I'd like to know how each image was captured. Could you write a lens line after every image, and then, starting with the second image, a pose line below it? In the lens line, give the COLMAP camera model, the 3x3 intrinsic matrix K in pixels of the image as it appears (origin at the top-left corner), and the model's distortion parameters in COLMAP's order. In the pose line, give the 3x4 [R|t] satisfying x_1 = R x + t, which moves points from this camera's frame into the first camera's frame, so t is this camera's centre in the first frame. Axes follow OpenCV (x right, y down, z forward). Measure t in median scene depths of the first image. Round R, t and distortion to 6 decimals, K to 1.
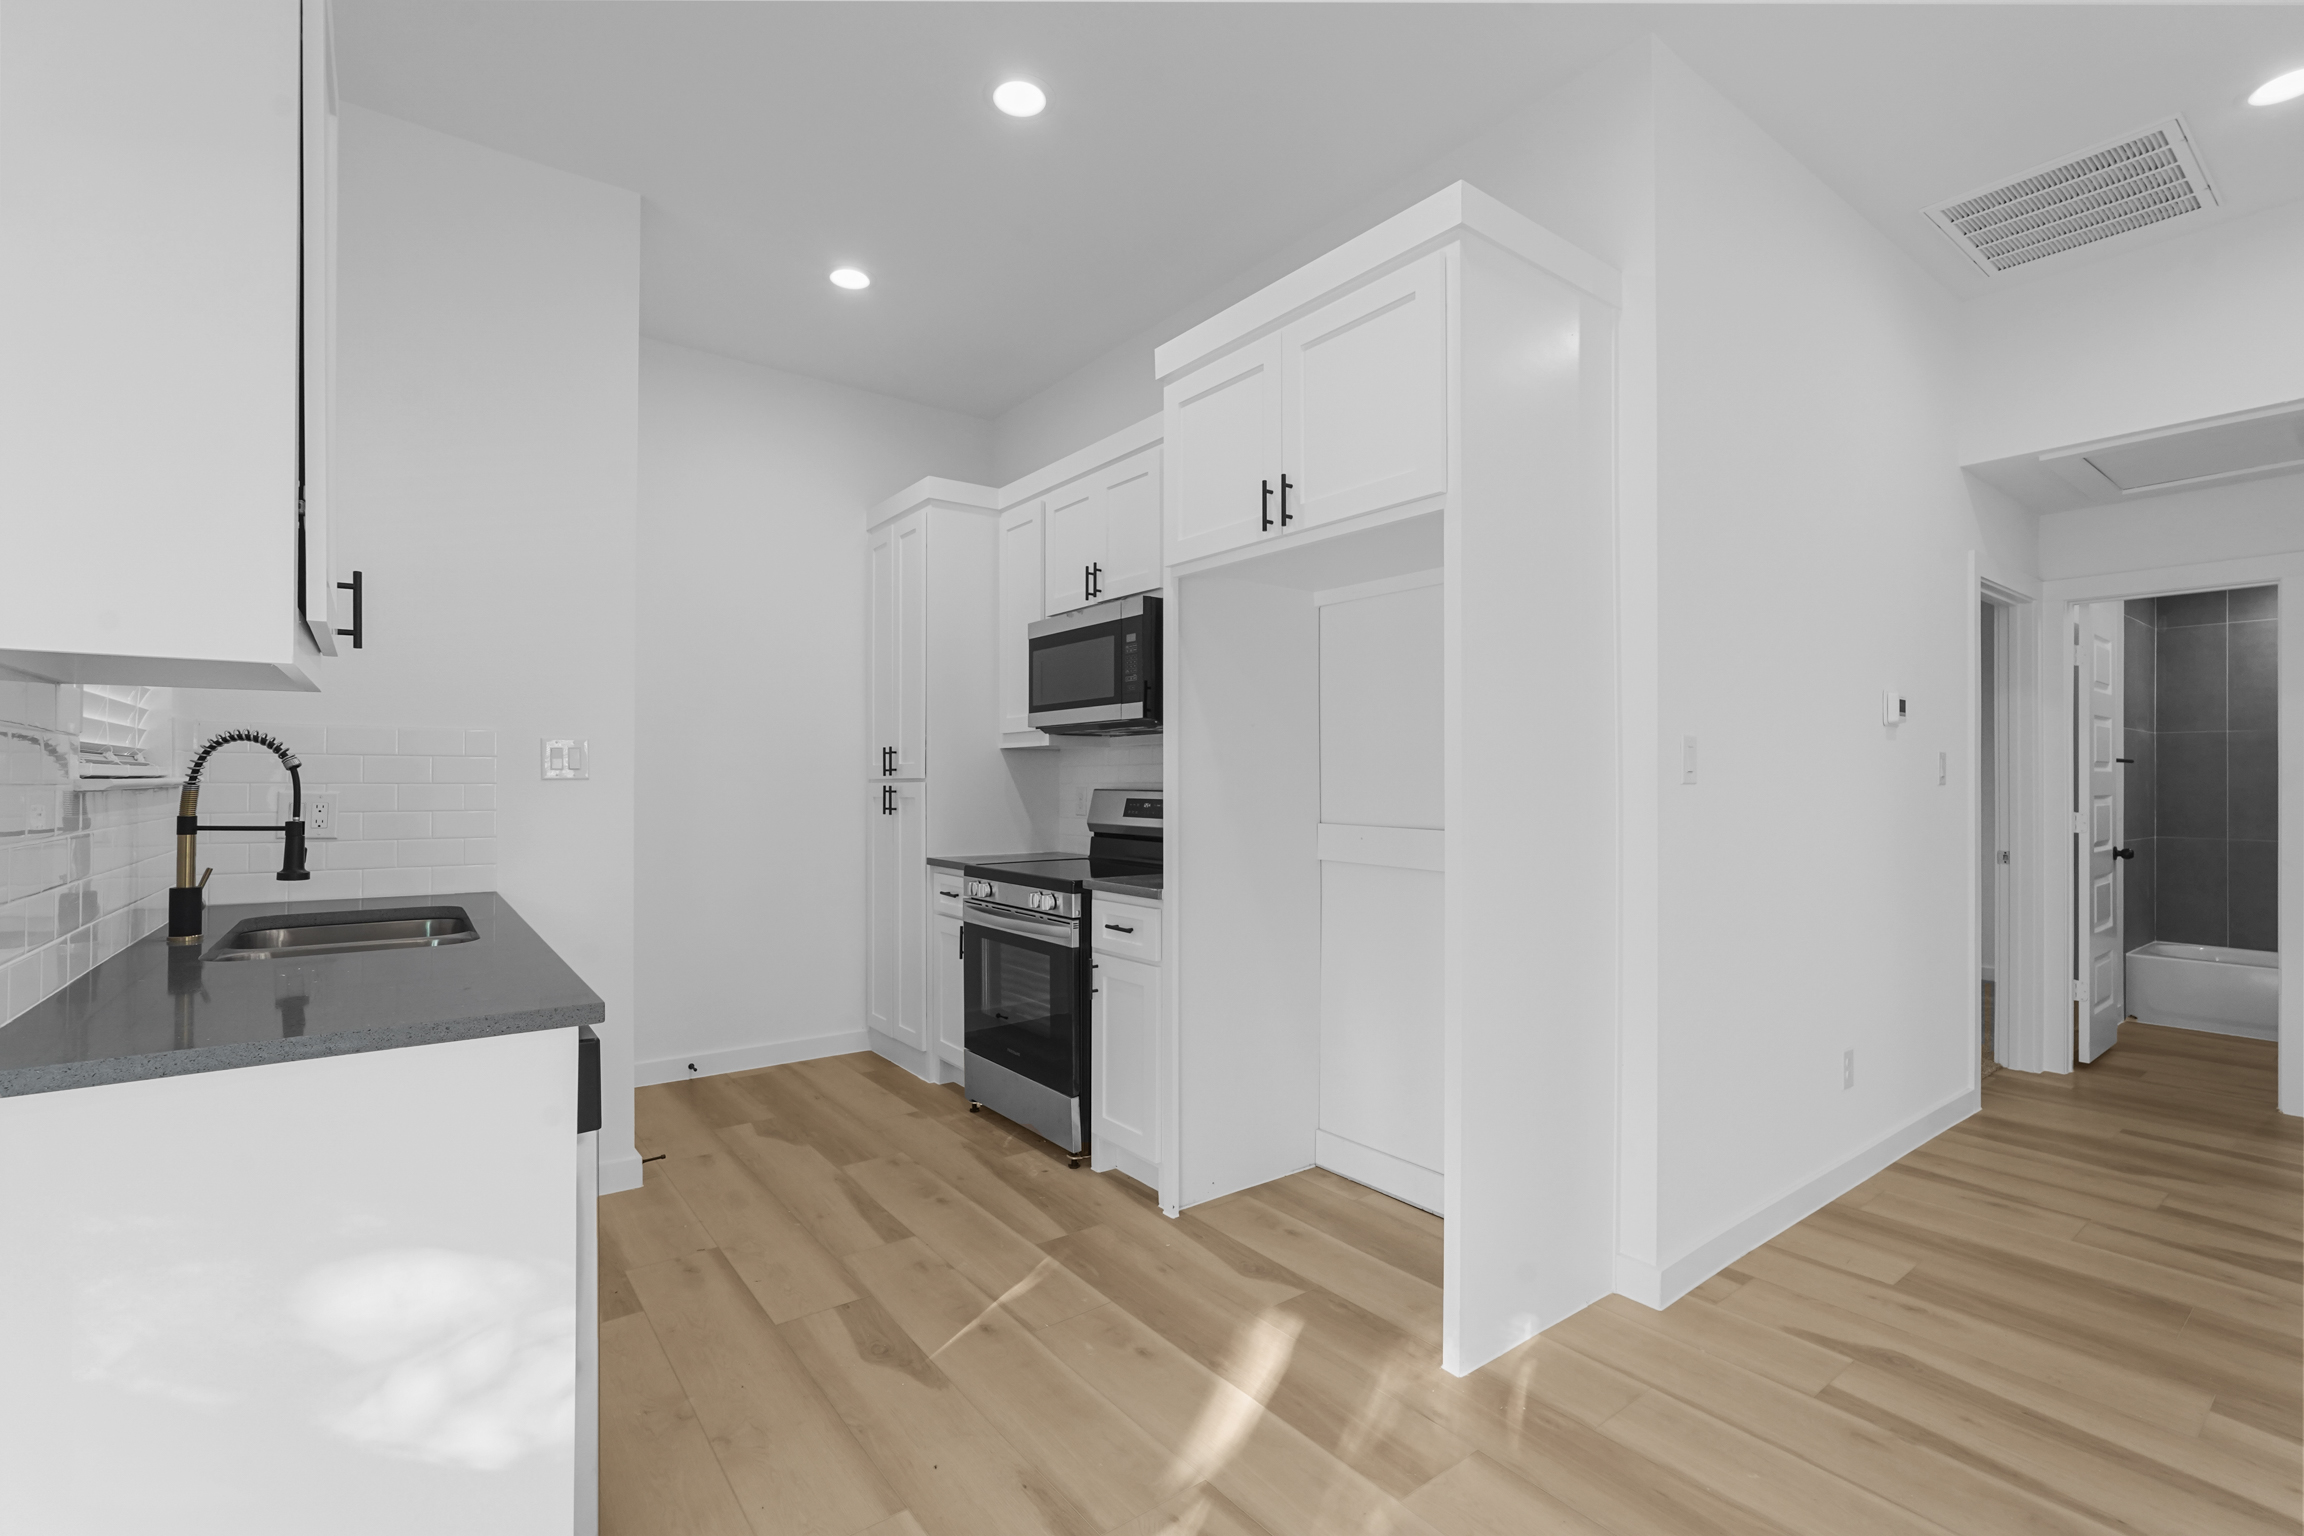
lens RADIAL K [[1016.5, 0, 1149.6], [0, 1016.5, 777.8], [0, 0, 1]] dist [-0.017008, 0.011351]
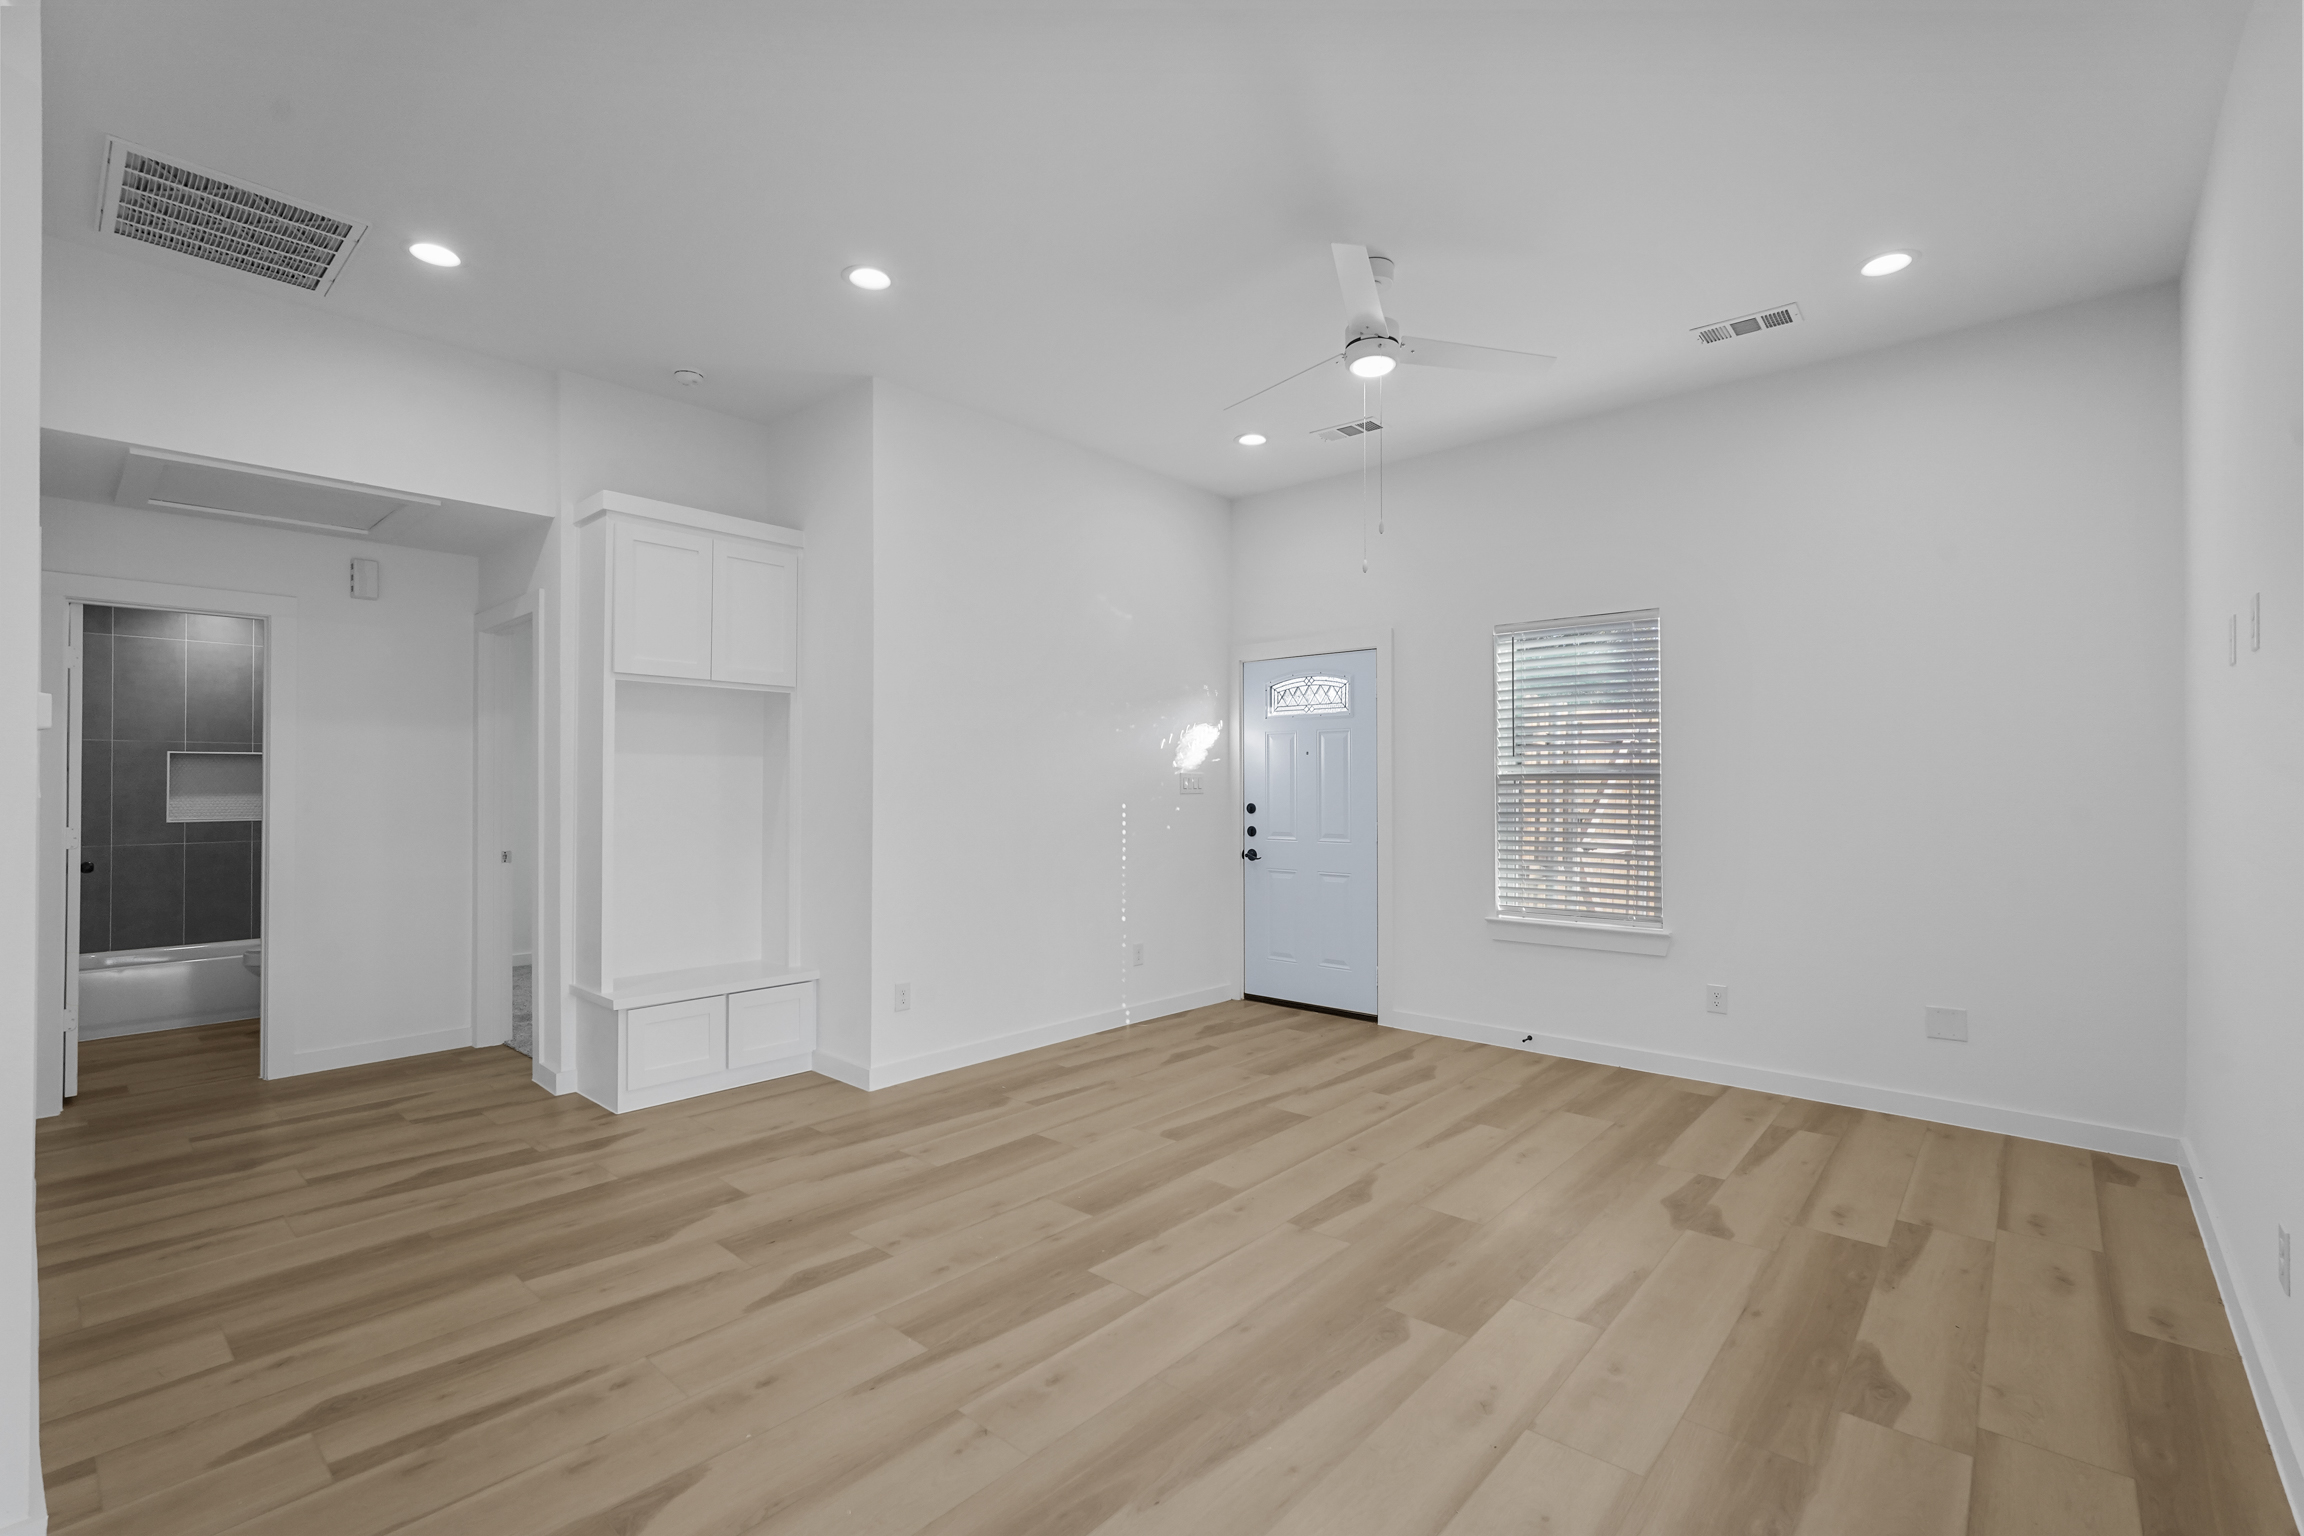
lens RADIAL K [[1016.5, 0, 1149.6], [0, 1016.5, 777.8], [0, 0, 1]] dist [-0.017008, 0.011351]
pose [[-0.192769, 0.003254, 0.981239, -0.246248], [-0.005571, 0.999975, -0.004411, -0.016578], [-0.981228, -0.006317, -0.192746, 0.289468]]
